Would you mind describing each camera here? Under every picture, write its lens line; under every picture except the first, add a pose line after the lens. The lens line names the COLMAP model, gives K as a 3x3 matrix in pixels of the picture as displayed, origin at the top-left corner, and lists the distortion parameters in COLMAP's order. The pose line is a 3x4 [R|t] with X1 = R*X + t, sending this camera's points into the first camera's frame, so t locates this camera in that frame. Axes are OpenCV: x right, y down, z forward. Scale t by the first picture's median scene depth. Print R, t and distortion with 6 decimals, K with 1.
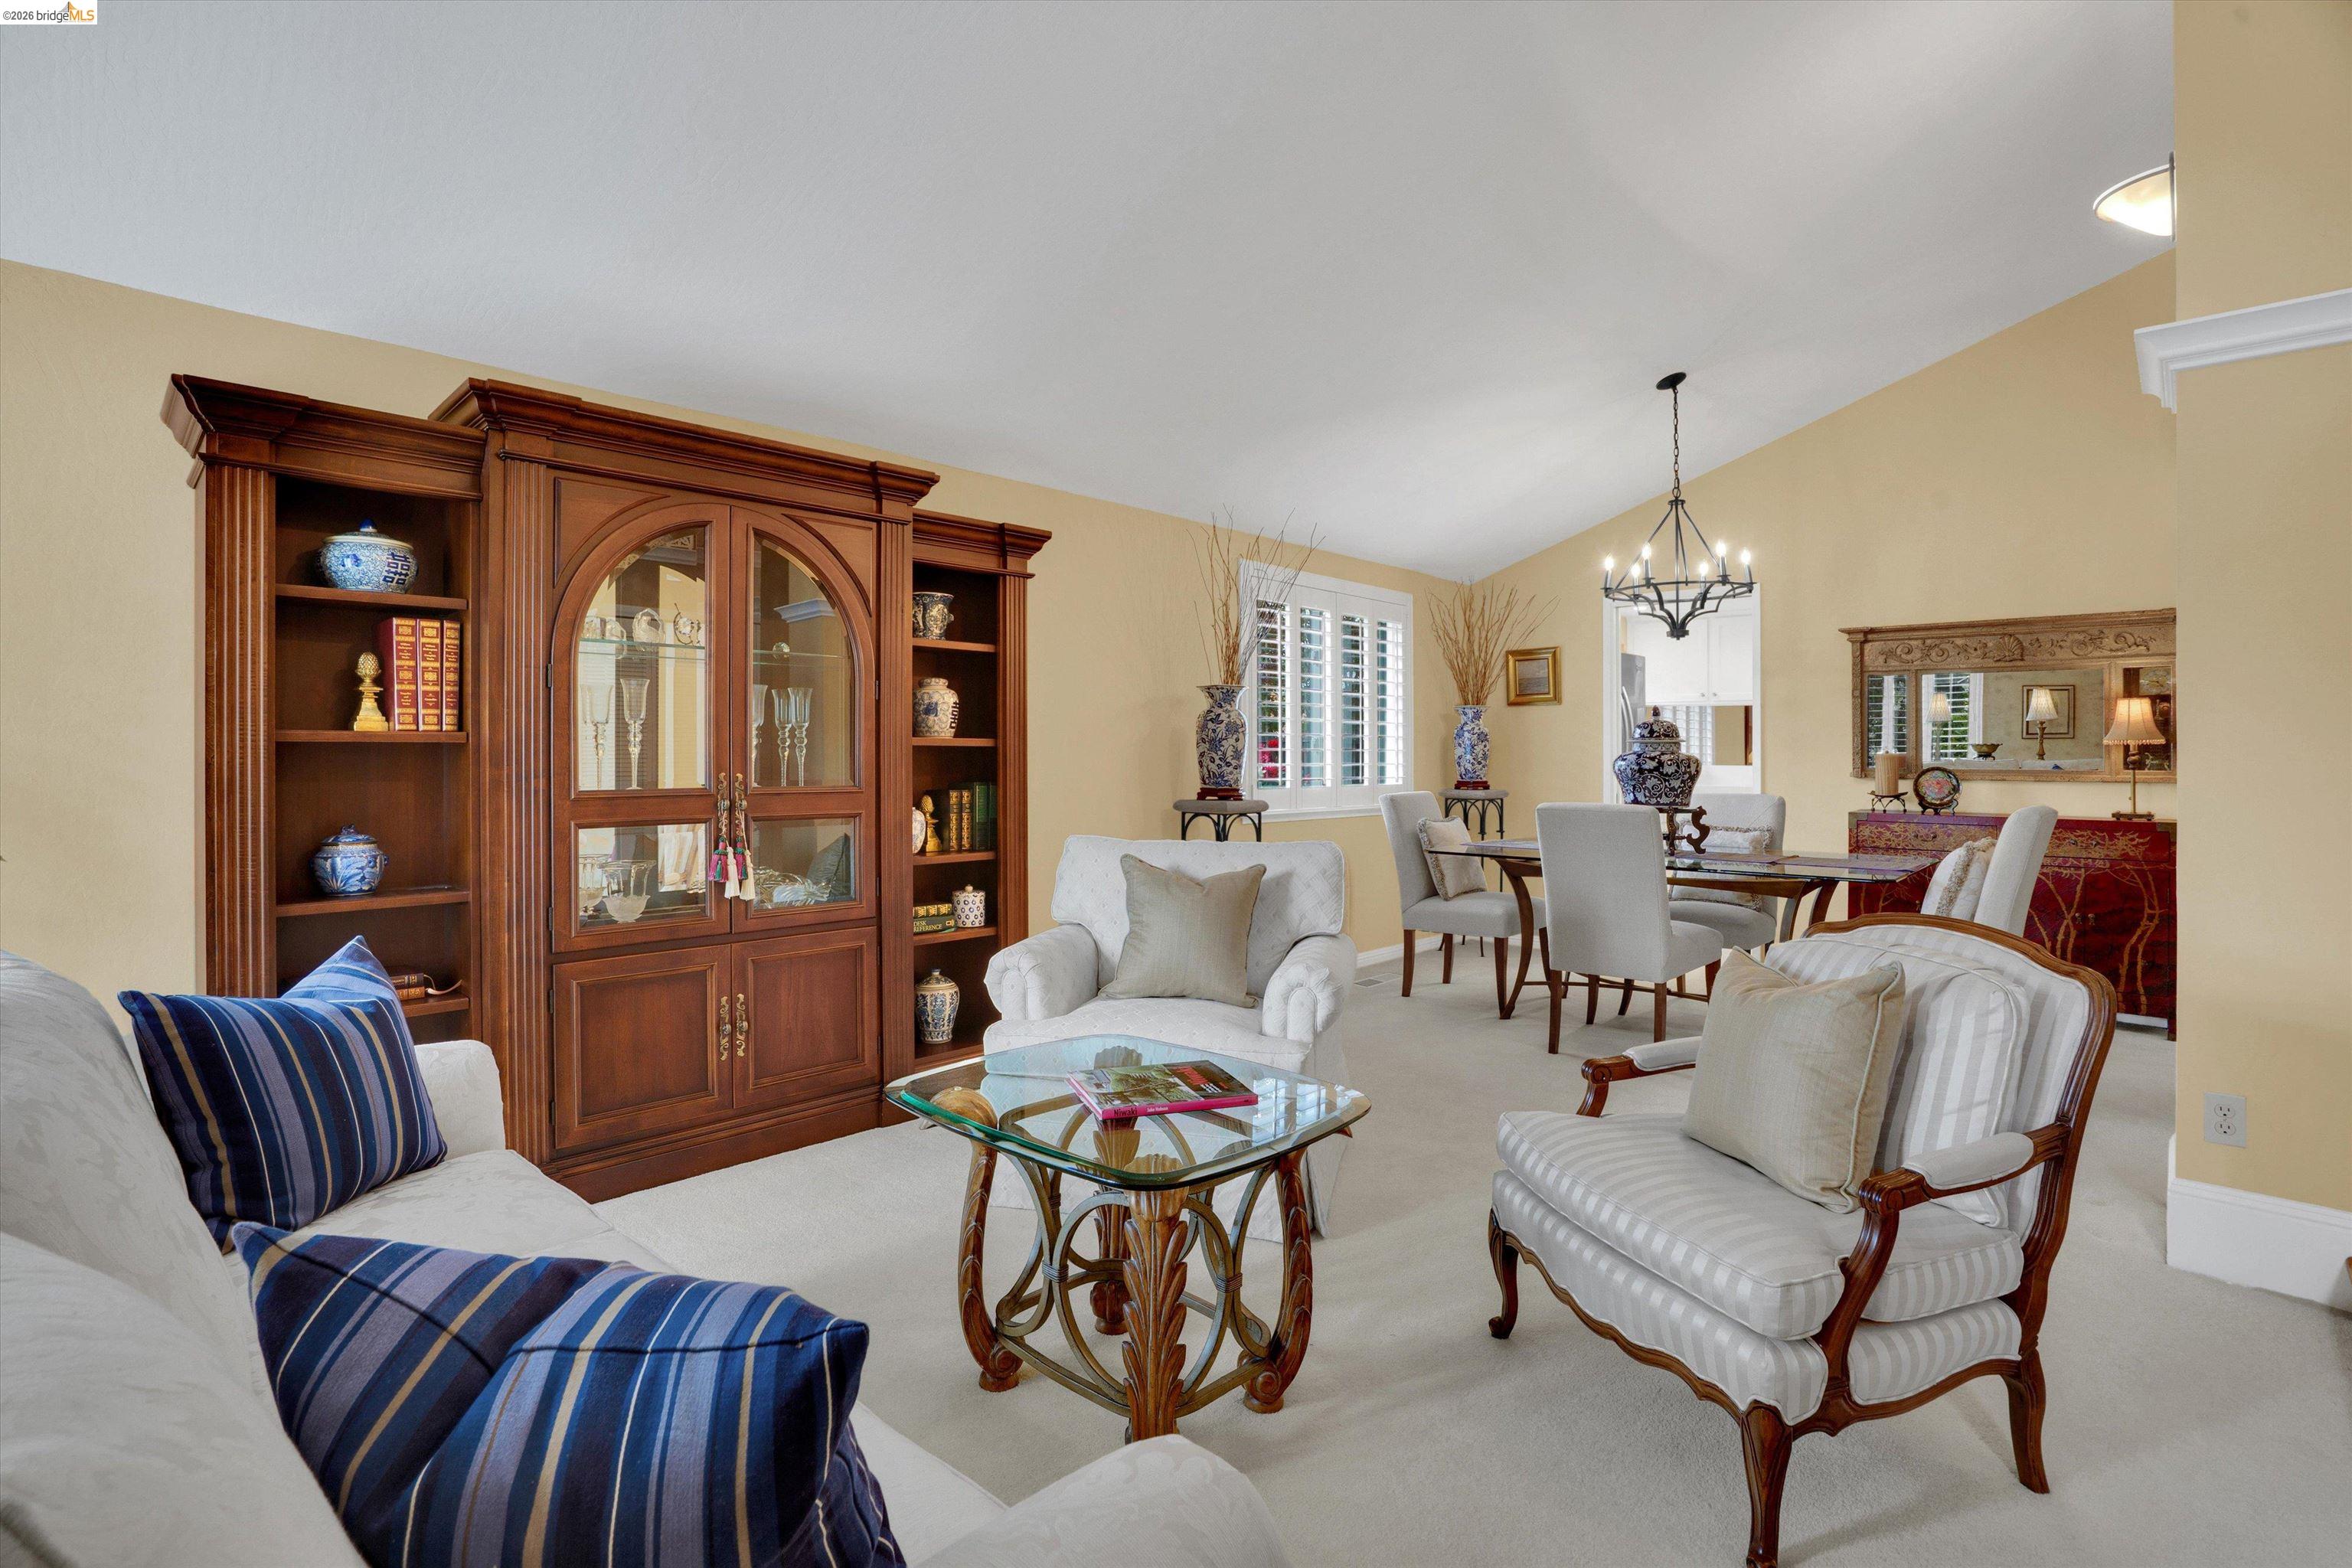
lens RADIAL K [[1114.7, 0, 1162.5], [0, 1114.7, 770.4], [0, 0, 1]] dist [-0.055716, 0.016501]
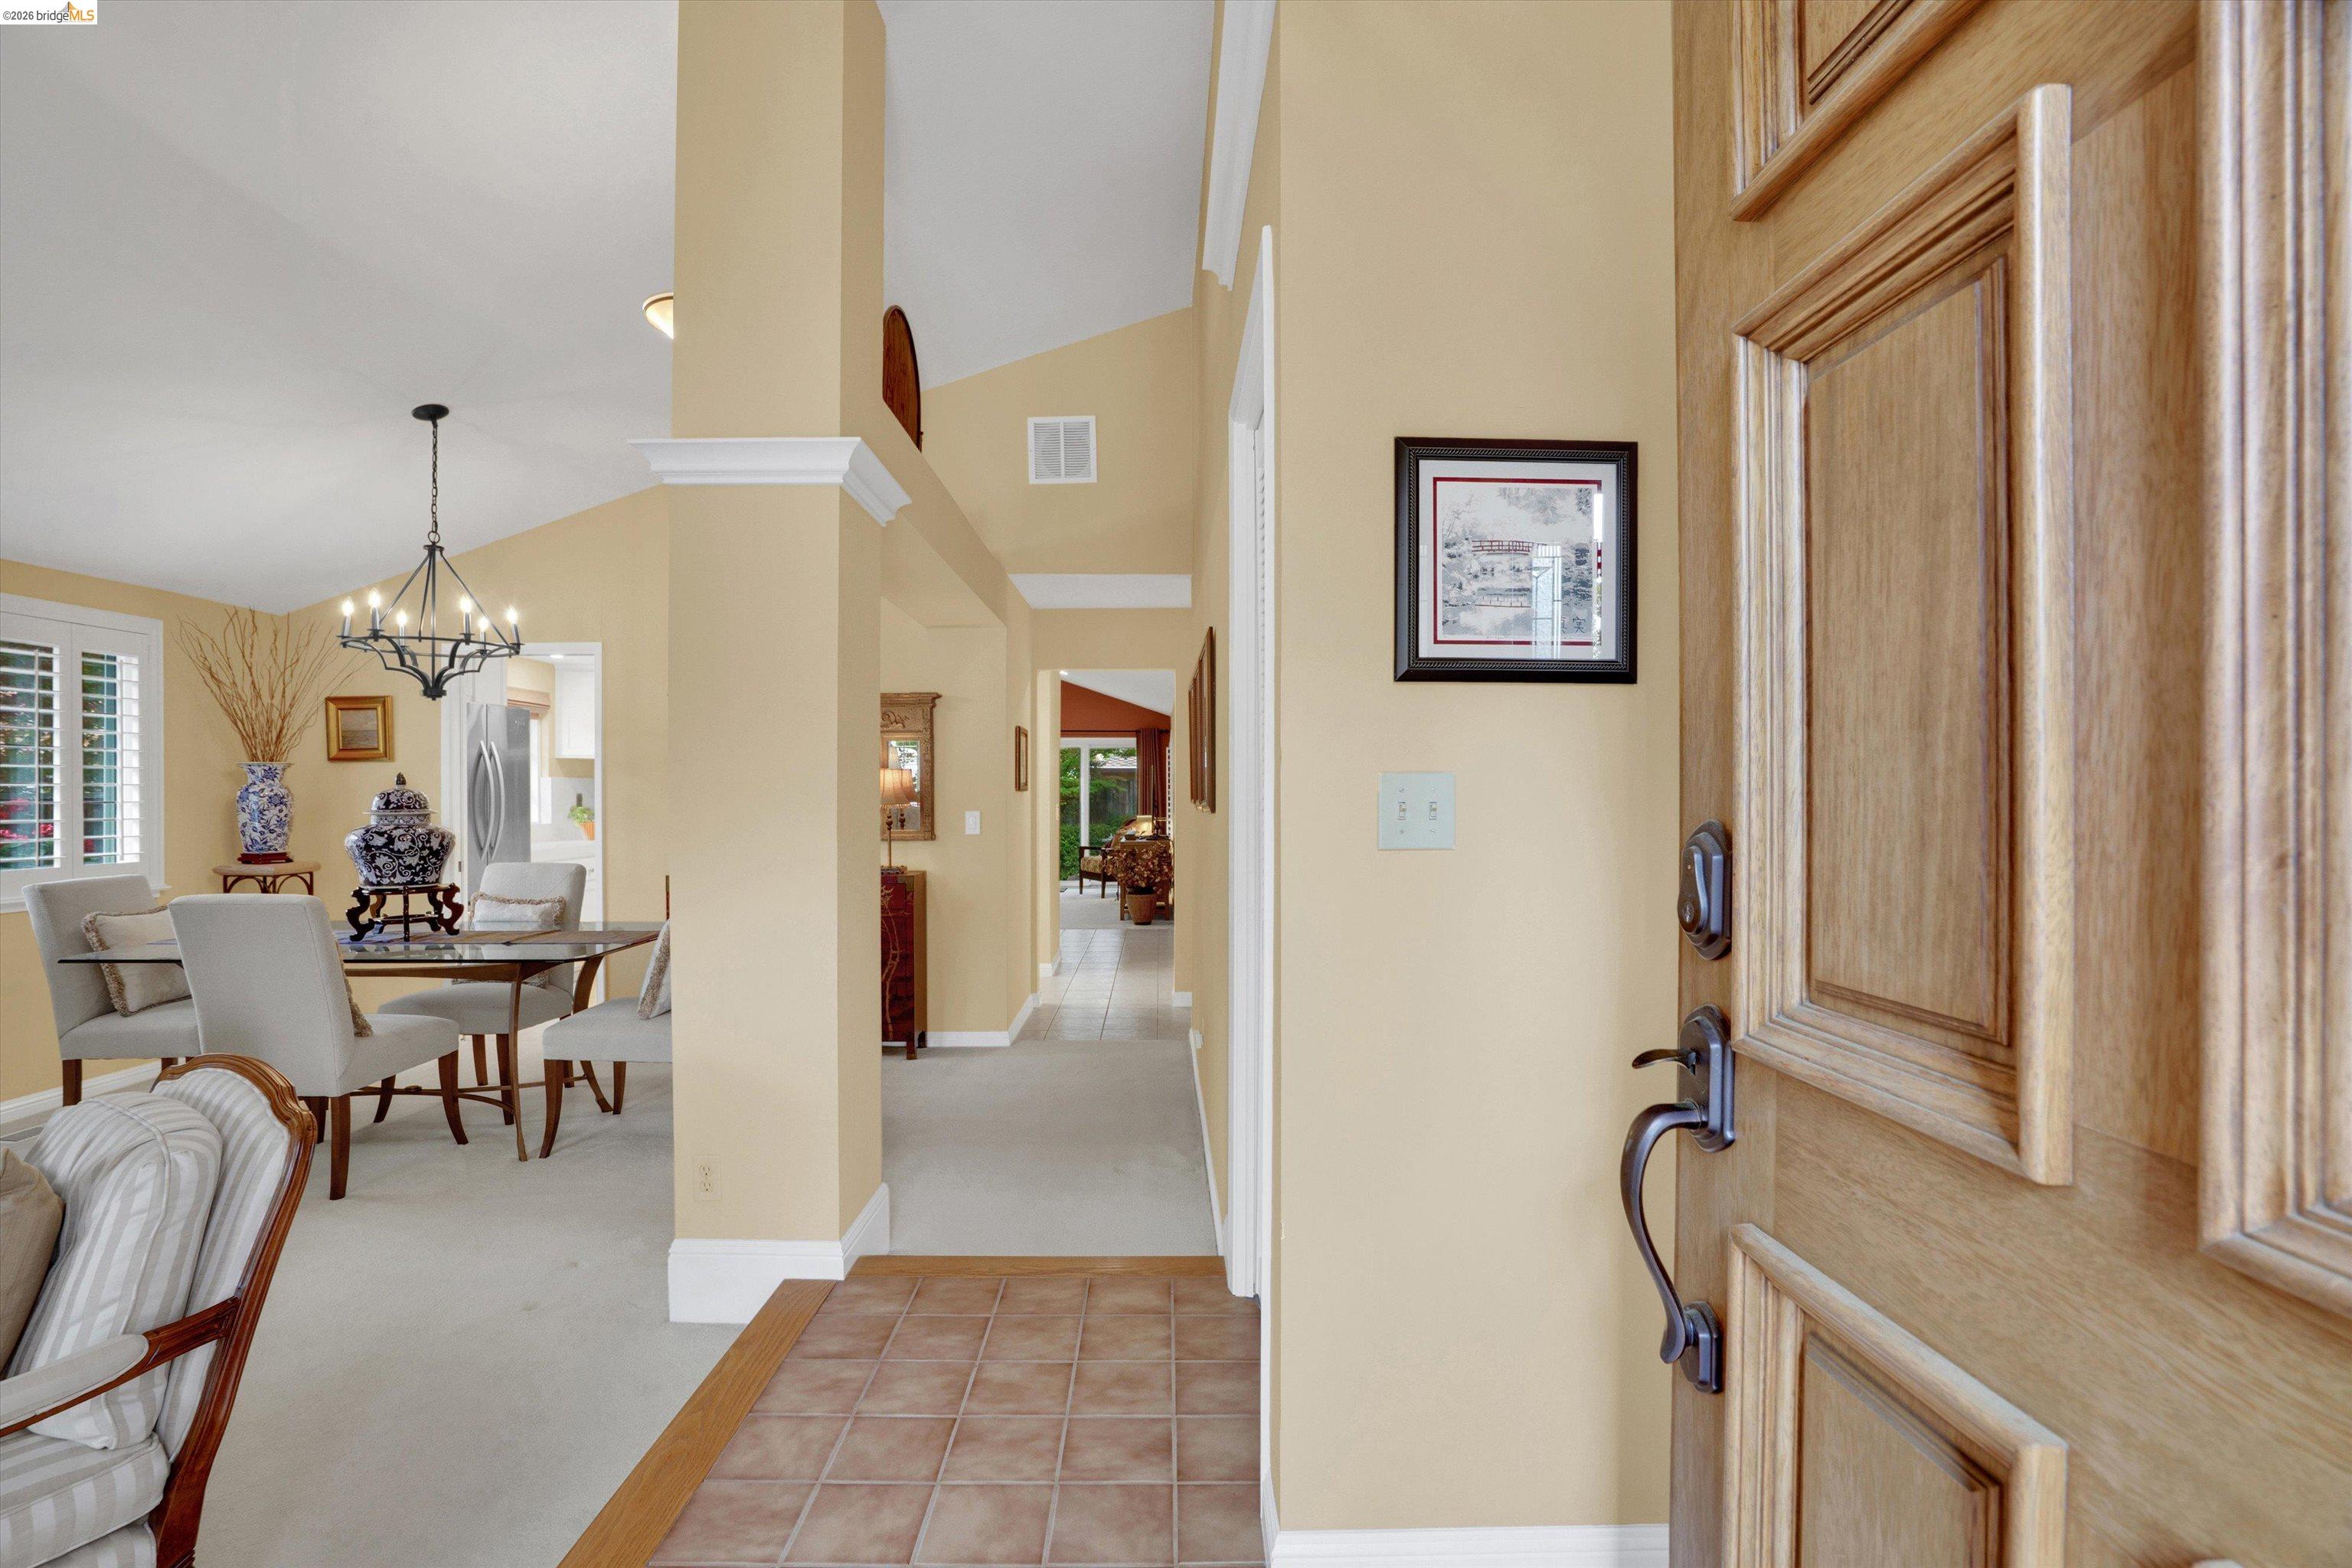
lens RADIAL K [[1114.7, 0, 1180.0], [0, 1114.7, 790.2], [0, 0, 1]] dist [-0.055716, 0.016501]
pose [[0.719816, -0.005174, 0.694146, 0.288296], [0.015578, 0.999841, -0.008702, -0.026899], [-0.693990, 0.017077, 0.719782, -0.069734]]
